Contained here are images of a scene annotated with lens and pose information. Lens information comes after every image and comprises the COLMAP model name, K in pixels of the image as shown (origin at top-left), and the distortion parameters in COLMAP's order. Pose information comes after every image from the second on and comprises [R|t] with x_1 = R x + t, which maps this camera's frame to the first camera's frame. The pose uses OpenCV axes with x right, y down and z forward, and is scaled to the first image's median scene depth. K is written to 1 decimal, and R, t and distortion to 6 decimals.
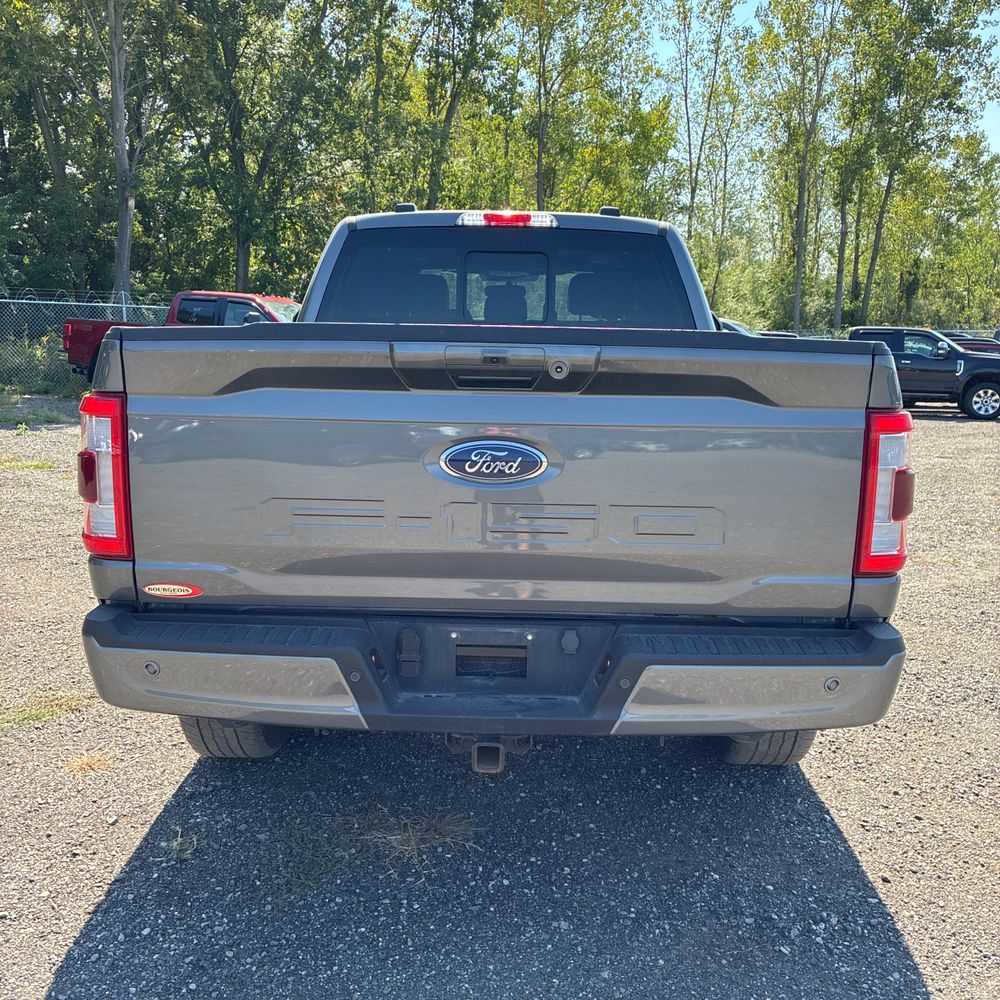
lens RADIAL K [[1011.0, 0, 501.5], [0, 1011.0, 506.7], [0, 0, 1]] dist [0.038901, -0.021573]
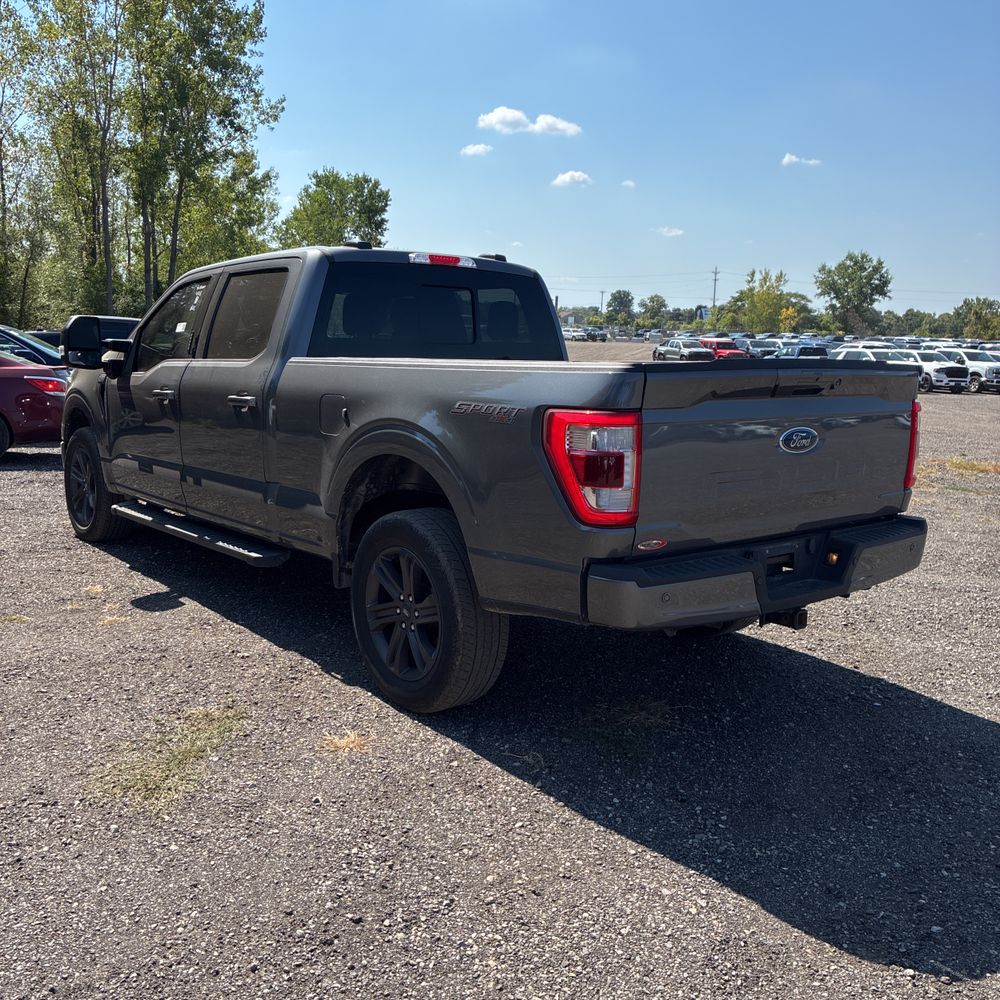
lens RADIAL K [[1015.0, 0, 489.6], [0, 1015.0, 495.8], [0, 0, 1]] dist [0.031975, -0.022911]
pose [[0.768716, -0.098764, 0.631919, -0.118253], [0.103000, 0.994226, 0.030092, -0.004531], [-0.631242, 0.041955, 0.774450, 0.002654]]
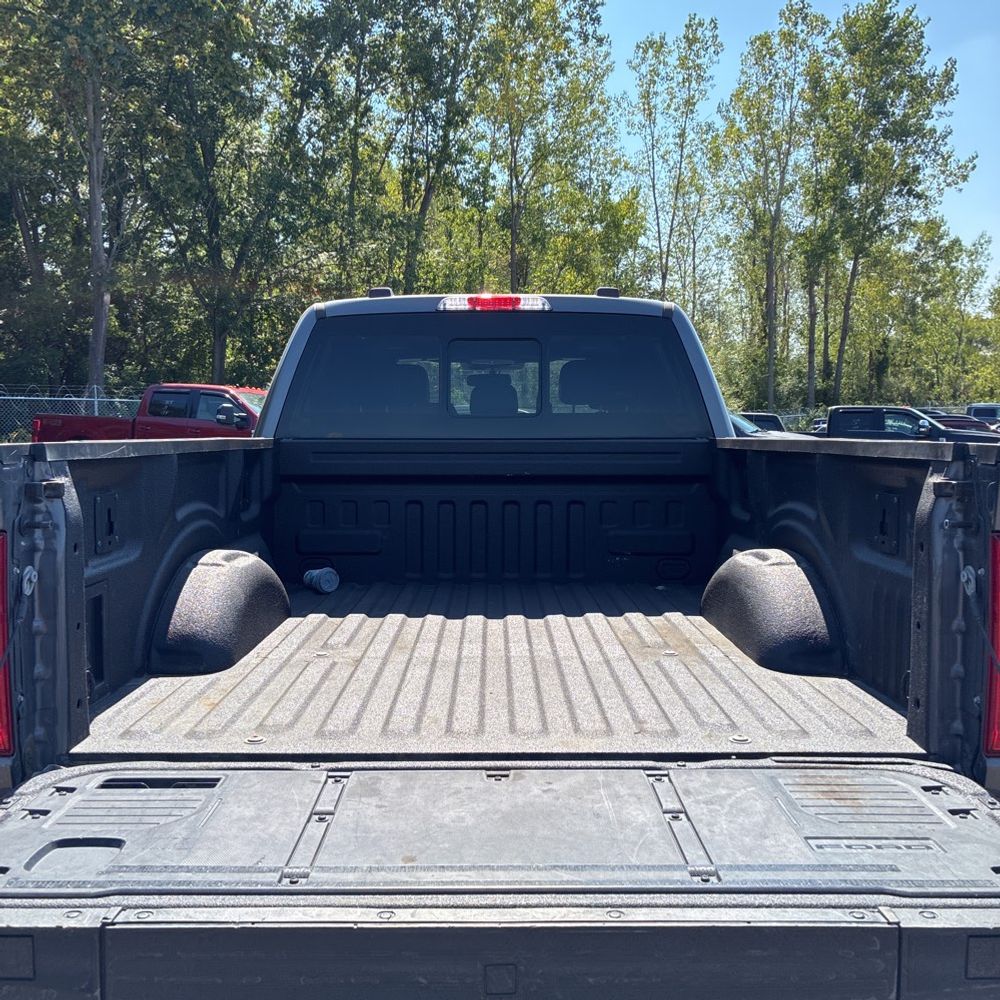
lens RADIAL K [[1004.1, 0, 473.9], [0, 1004.1, 498.9], [0, 0, 1]] dist [0.035605, -0.038305]
pose [[0.999830, -0.017874, -0.004470, -0.001400], [0.017411, 0.995962, -0.088076, -0.004001], [0.006027, 0.087983, 0.996104, 0.015894]]
